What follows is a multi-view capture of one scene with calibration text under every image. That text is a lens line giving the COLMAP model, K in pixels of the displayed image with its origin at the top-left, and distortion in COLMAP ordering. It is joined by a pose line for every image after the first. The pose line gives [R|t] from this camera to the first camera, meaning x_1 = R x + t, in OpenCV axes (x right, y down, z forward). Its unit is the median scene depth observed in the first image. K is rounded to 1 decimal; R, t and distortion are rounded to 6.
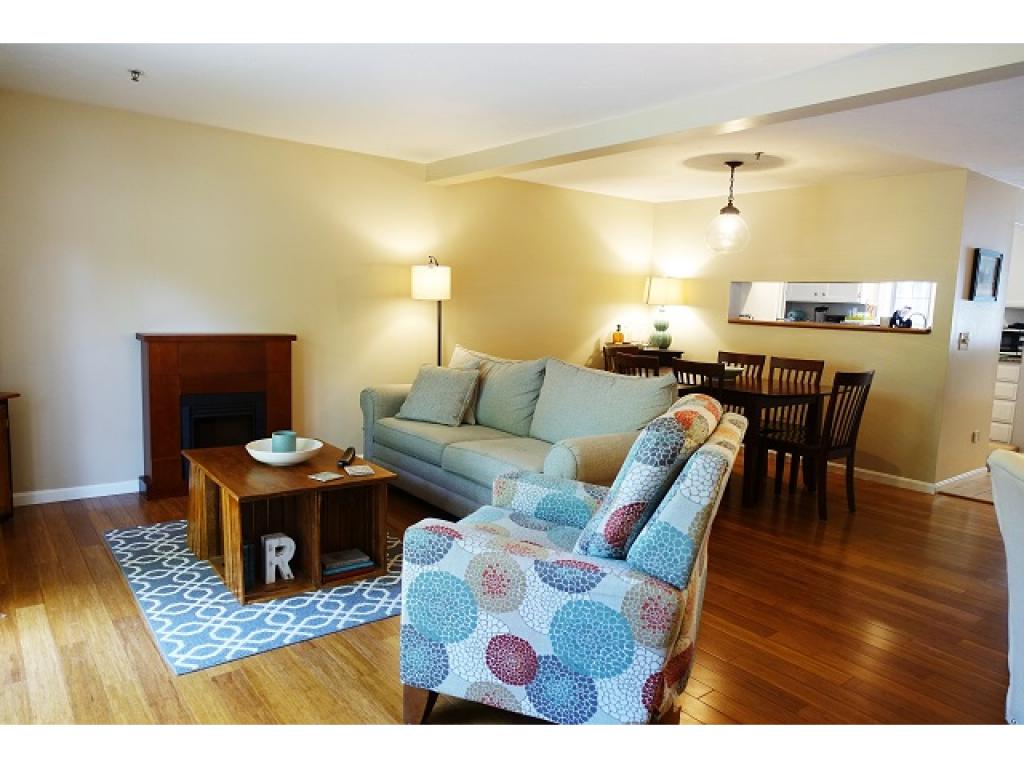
lens RADIAL K [[722.3, 0, 512.0], [0, 722.3, 384.2], [0, 0, 1]] dist [-0.026587, 0.007342]
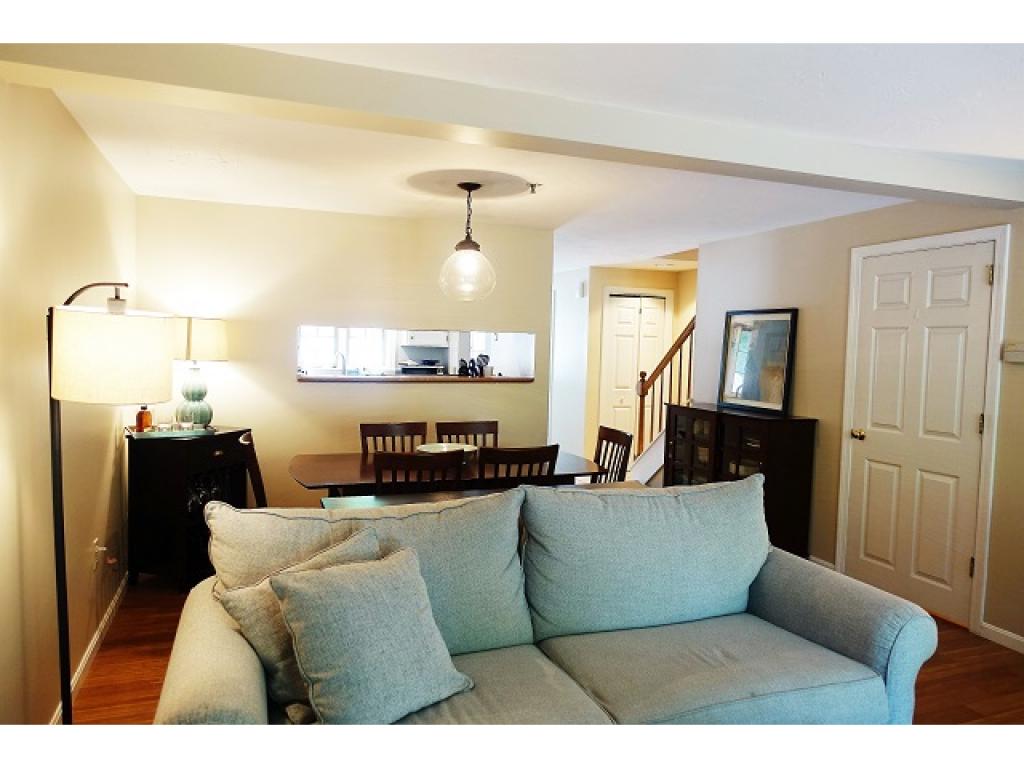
lens RADIAL K [[722.3, 0, 469.3], [0, 722.3, 388.5], [0, 0, 1]] dist [-0.026587, 0.007342]
pose [[0.315425, -0.082035, 0.945398, -0.441426], [0.097287, 0.993802, 0.053776, -0.129317], [-0.943950, 0.075012, 0.321451, 0.754871]]
